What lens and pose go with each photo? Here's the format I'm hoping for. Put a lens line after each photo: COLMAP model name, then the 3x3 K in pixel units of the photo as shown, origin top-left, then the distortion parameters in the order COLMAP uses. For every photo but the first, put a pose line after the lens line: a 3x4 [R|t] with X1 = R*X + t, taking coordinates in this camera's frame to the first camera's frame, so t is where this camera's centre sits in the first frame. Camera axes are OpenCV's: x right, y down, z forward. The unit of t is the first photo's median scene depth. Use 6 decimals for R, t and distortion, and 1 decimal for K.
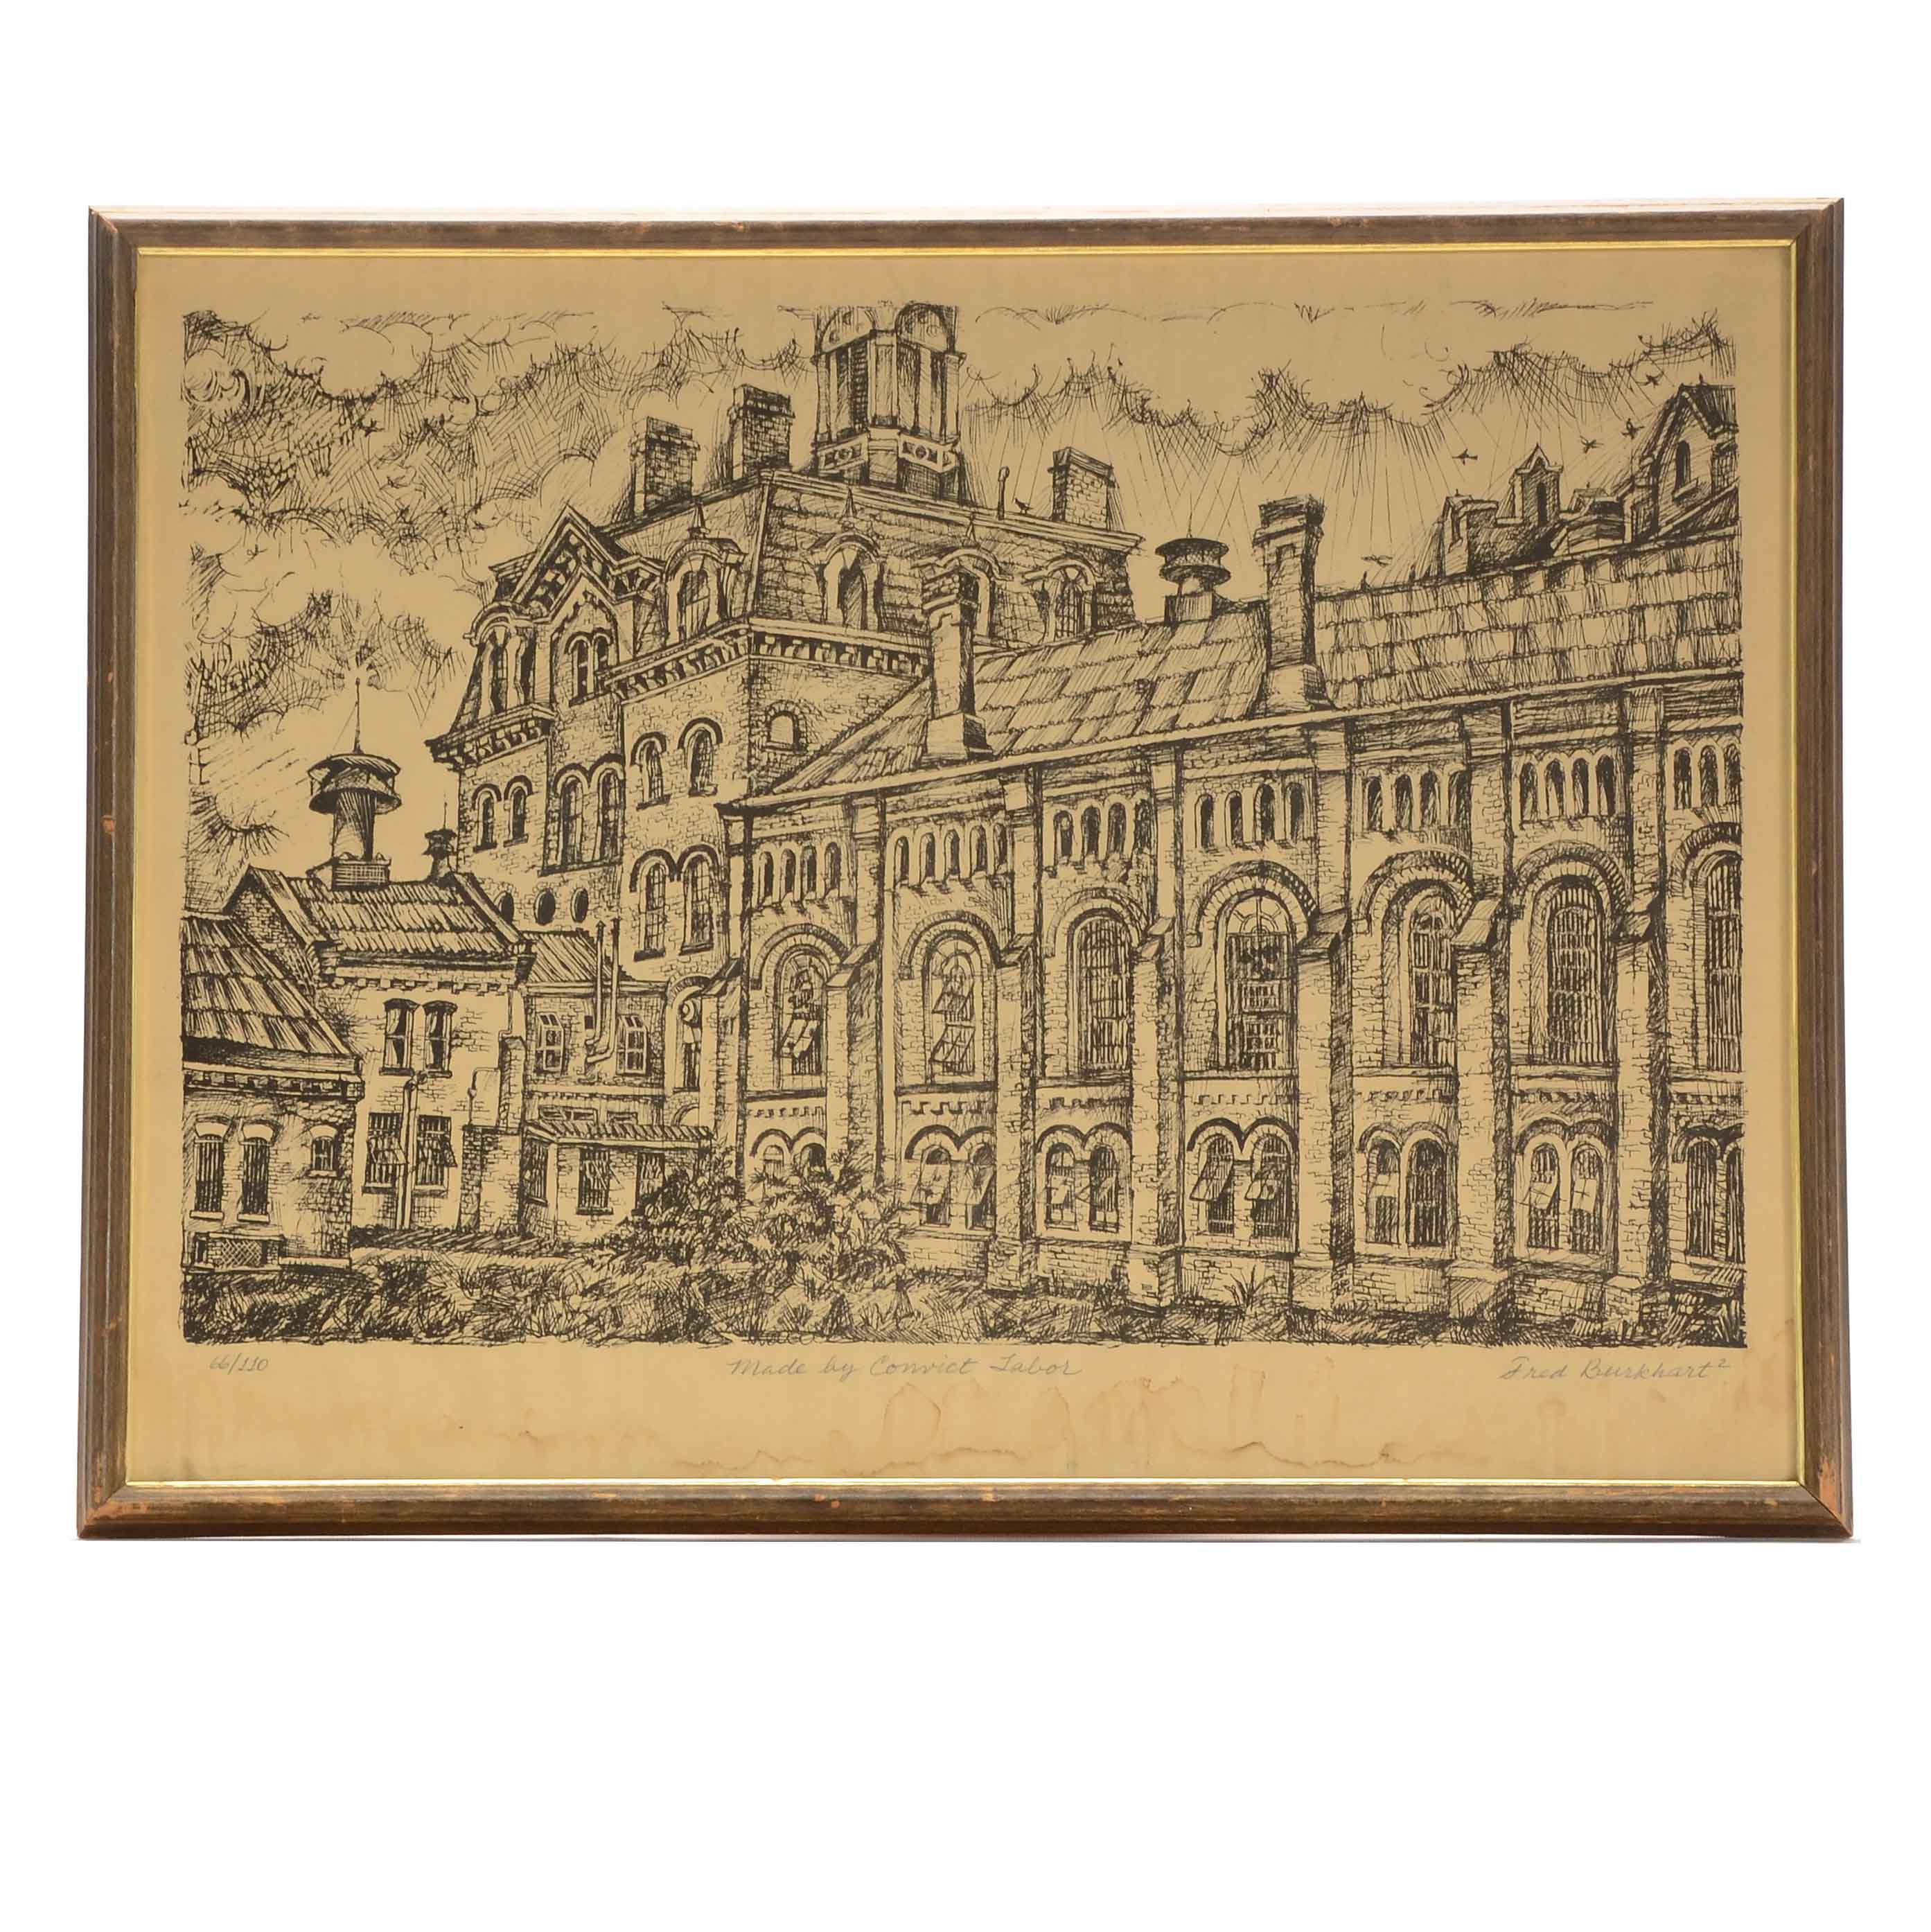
lens RADIAL K [[6574.9, 0, 802.2], [0, 6574.9, 811.4], [0, 0, 1]] dist [0.910536, 0.000000]
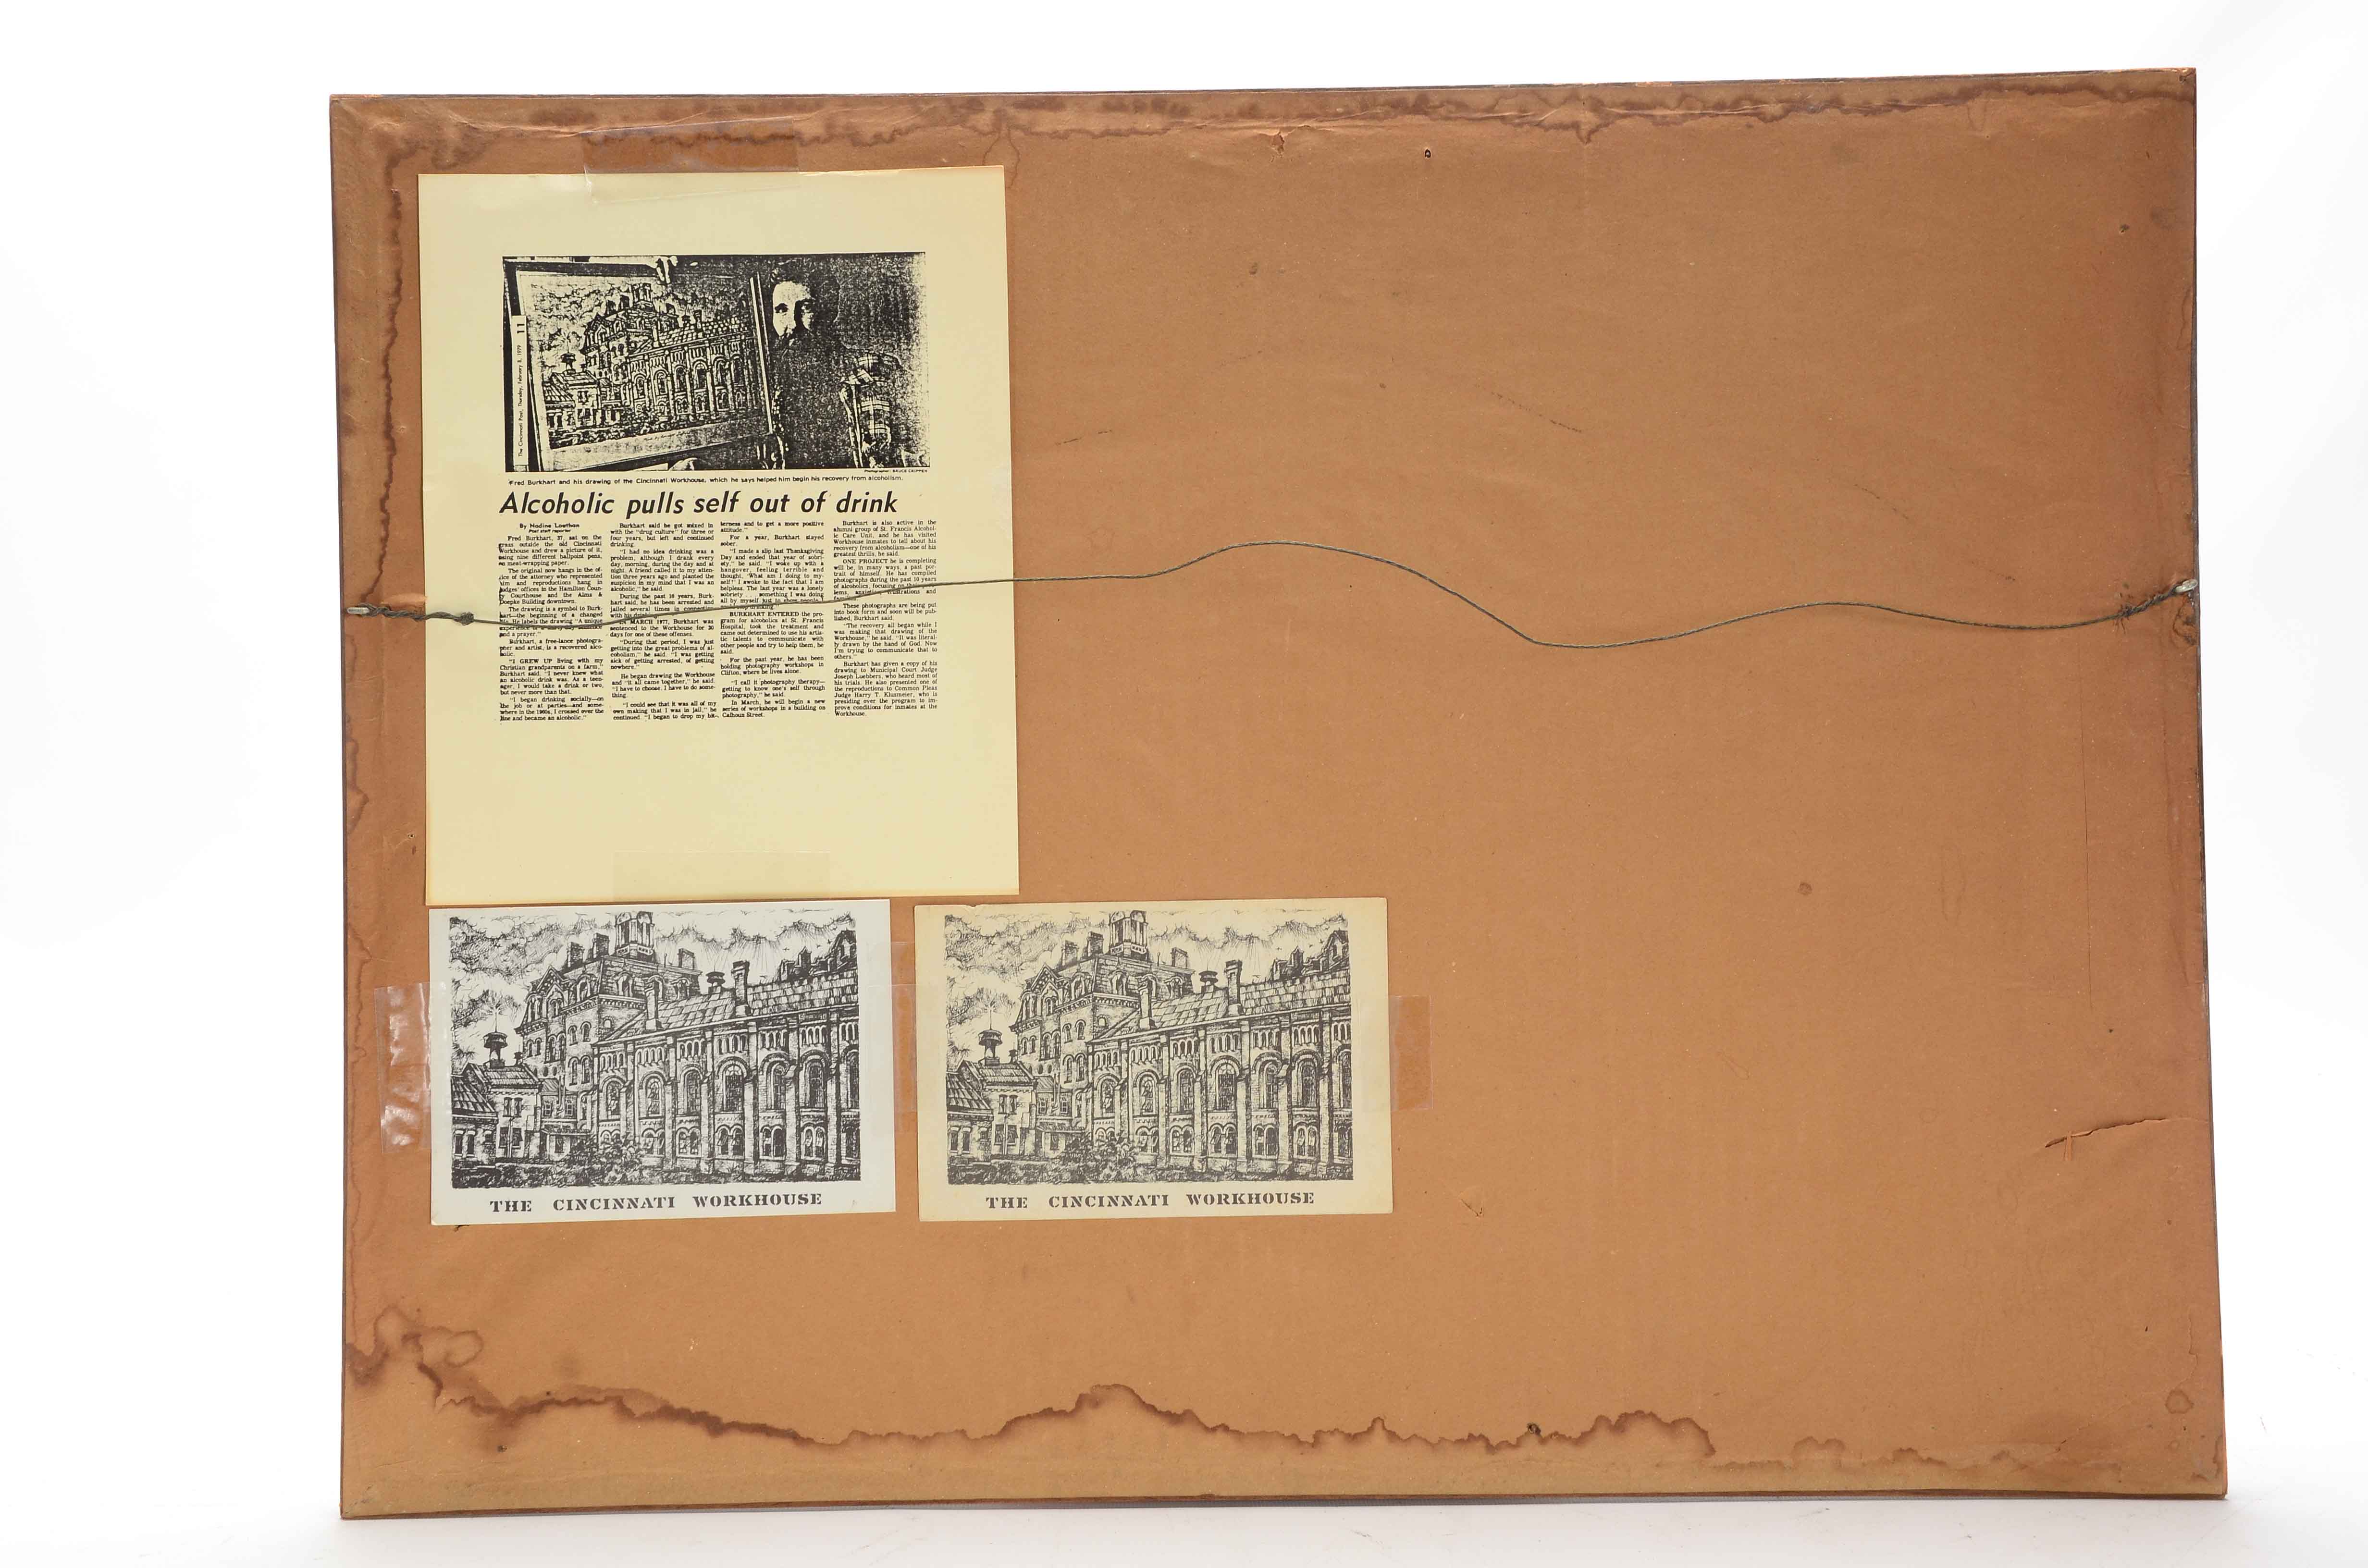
lens RADIAL K [[3468.6, 0, 1091.1], [0, 3468.6, 794.2], [0, 0, 1]] dist [0.267492, 0.000000]
pose [[0.999820, -0.013467, -0.013340, 0.019520], [0.012606, 0.997954, -0.062680, -0.018363], [0.014156, 0.062501, 0.997945, -1.026680]]
